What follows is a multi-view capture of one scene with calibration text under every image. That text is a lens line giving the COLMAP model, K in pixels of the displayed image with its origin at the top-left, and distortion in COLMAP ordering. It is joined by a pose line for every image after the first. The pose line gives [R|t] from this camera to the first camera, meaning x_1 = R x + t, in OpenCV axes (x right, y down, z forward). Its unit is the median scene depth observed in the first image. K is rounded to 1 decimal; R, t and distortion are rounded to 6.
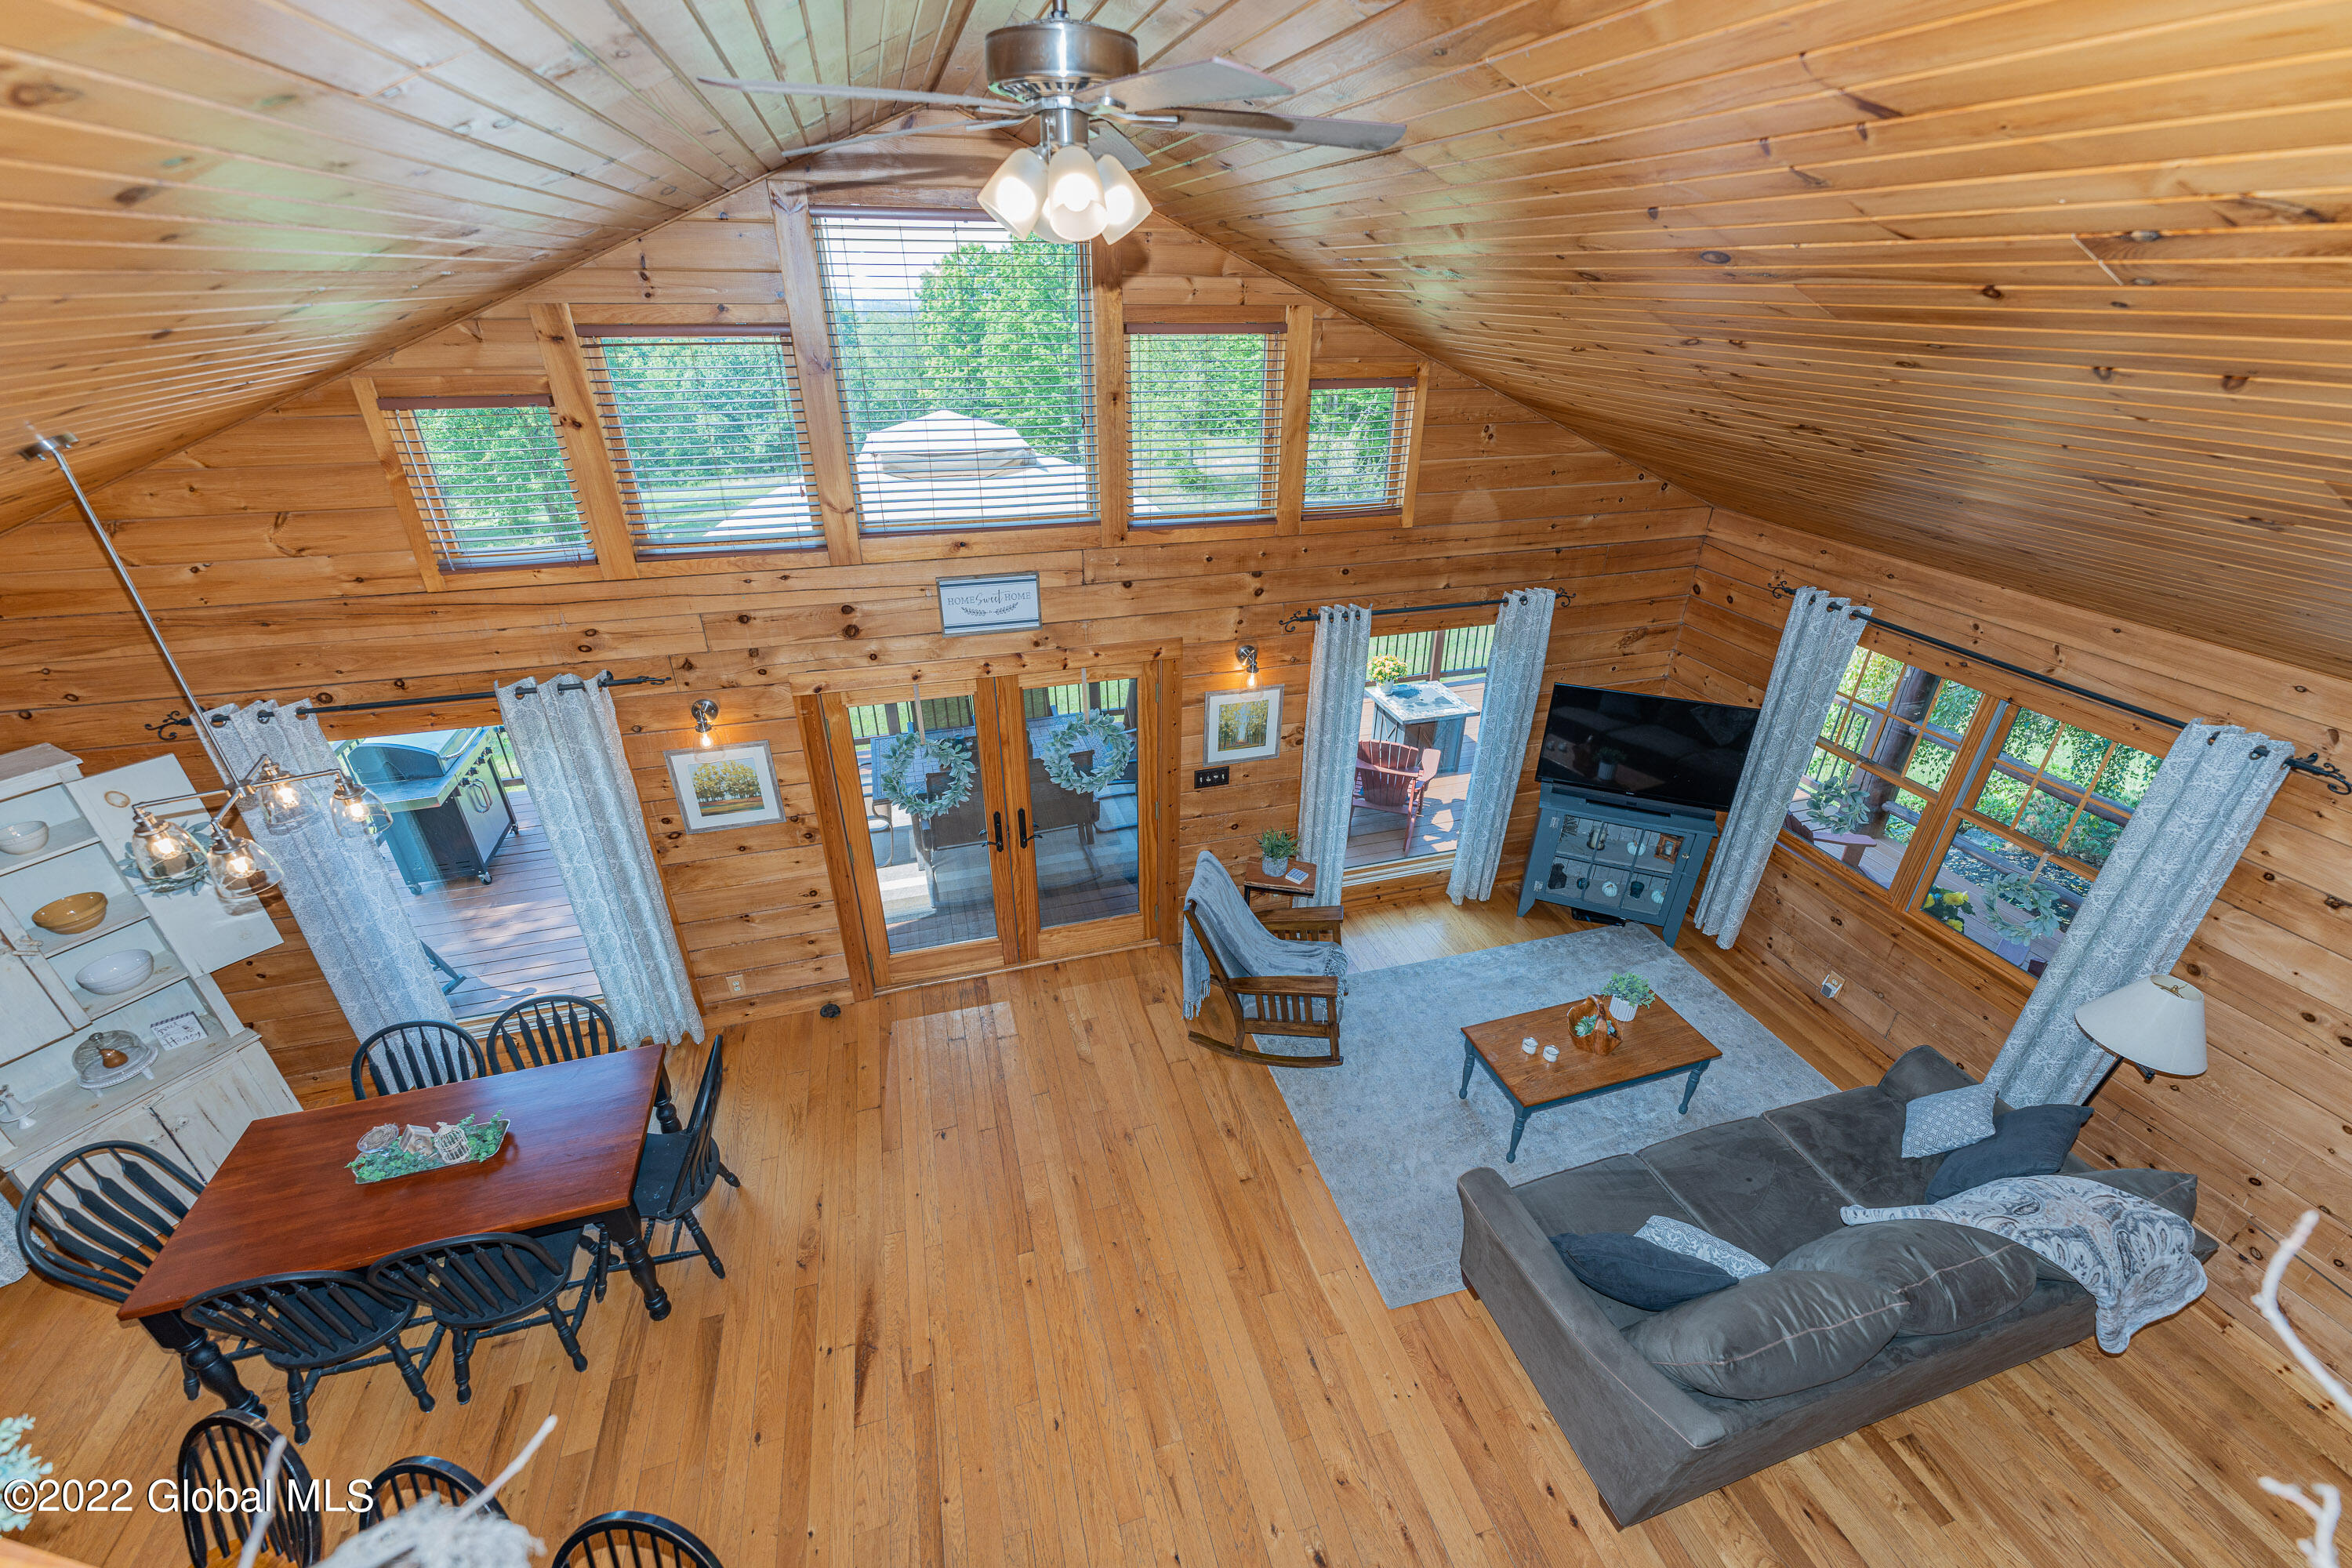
lens RADIAL K [[932.8, 0, 1179.6], [0, 932.8, 779.3], [0, 0, 1]] dist [-0.000833, 0.000344]
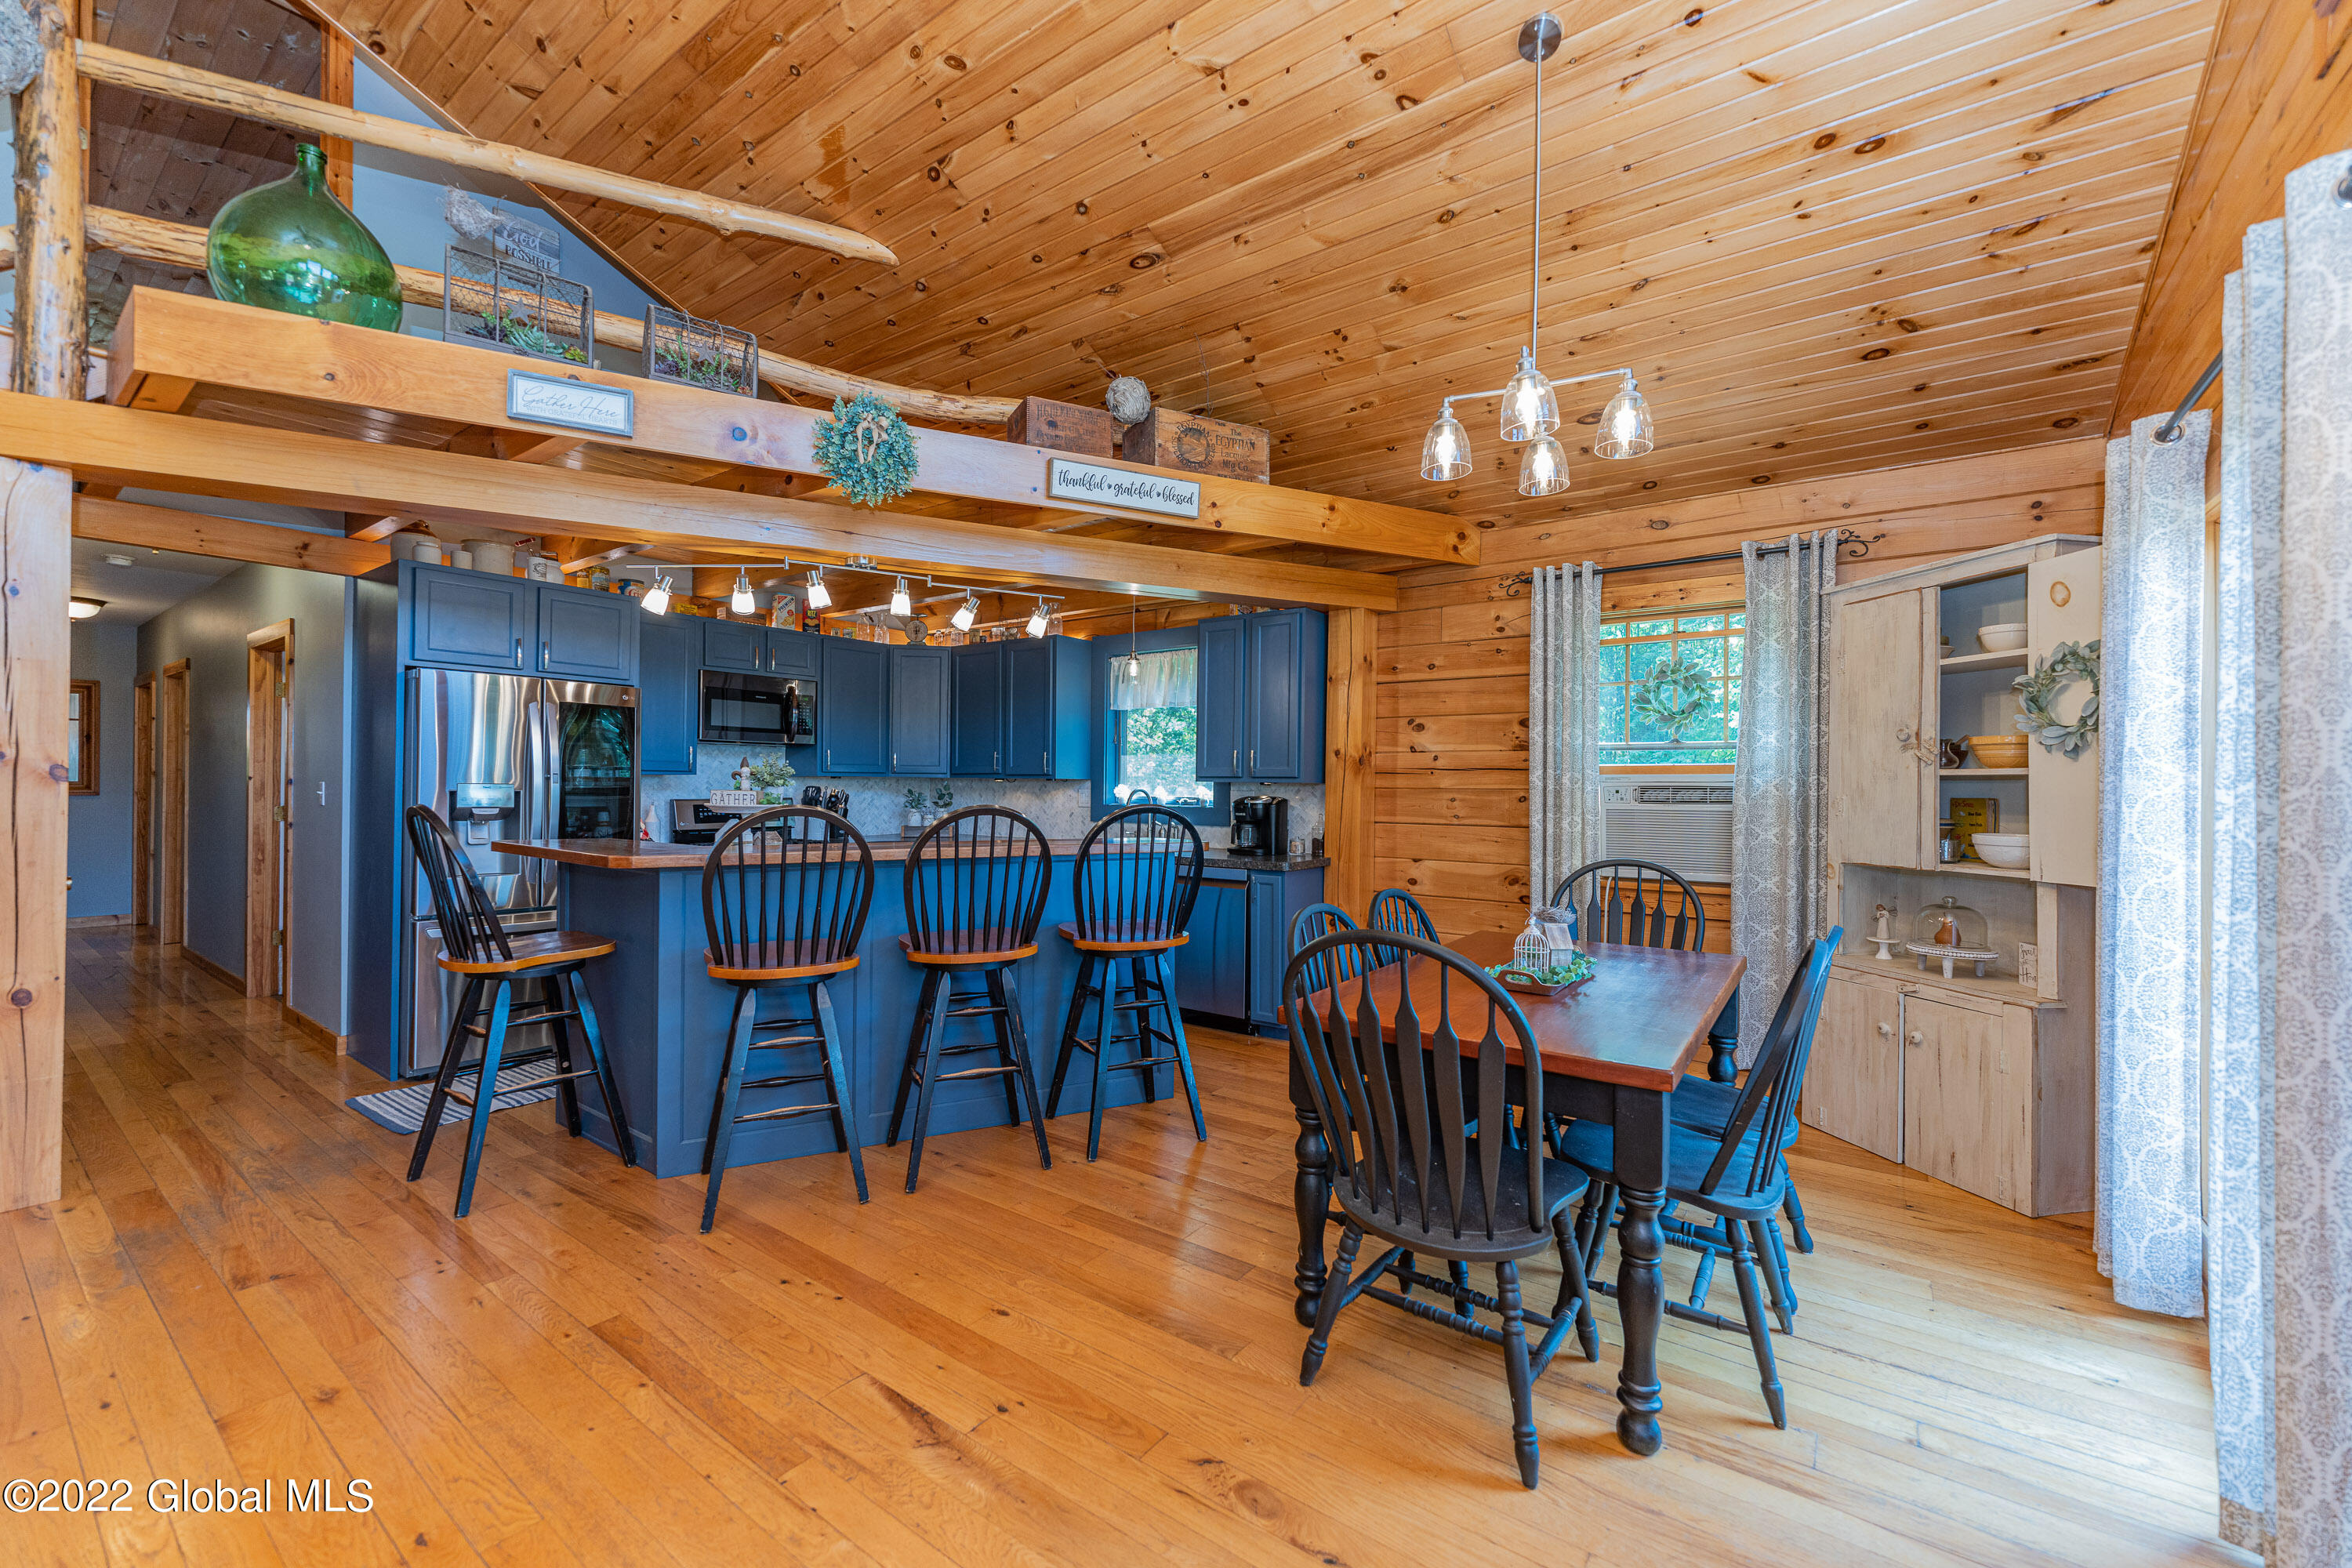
lens RADIAL K [[932.8, 0, 1176.7], [0, 932.8, 783.5], [0, 0, 1]] dist [-0.000833, 0.000344]
pose [[-0.797692, -0.016526, -0.602838, -0.108388], [-0.297617, 0.880202, 0.369686, 0.072953], [0.524511, 0.474311, -0.707049, 0.998206]]
